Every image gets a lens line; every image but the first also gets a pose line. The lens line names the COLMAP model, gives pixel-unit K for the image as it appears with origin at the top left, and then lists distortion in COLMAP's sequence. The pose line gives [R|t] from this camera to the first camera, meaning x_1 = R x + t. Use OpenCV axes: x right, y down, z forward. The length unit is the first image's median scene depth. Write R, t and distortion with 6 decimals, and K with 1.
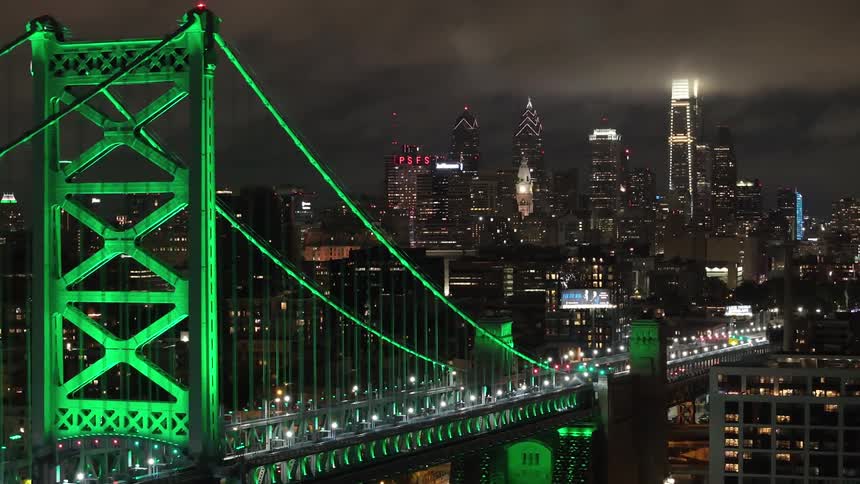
lens RADIAL K [[1861.0, 0, 430.0], [0, 1861.0, 242.0], [0, 0, 1]] dist [-0.197103, 0.780150]
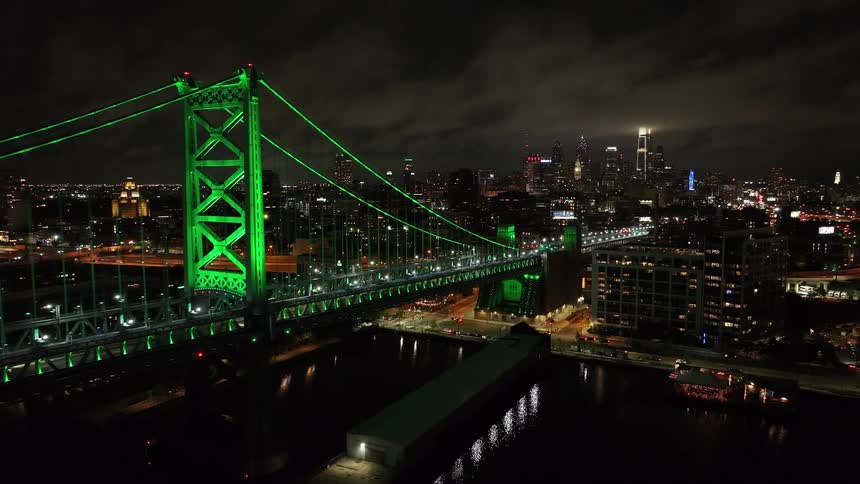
lens RADIAL K [[632.3, 0, 430.0], [0, 632.3, 242.0], [0, 0, 1]] dist [0.003035, -0.000233]
pose [[0.978365, 0.023712, -0.205523, 0.117460], [-0.006348, 0.996383, 0.084736, -0.002720], [0.206789, -0.081598, 0.974977, 0.244374]]
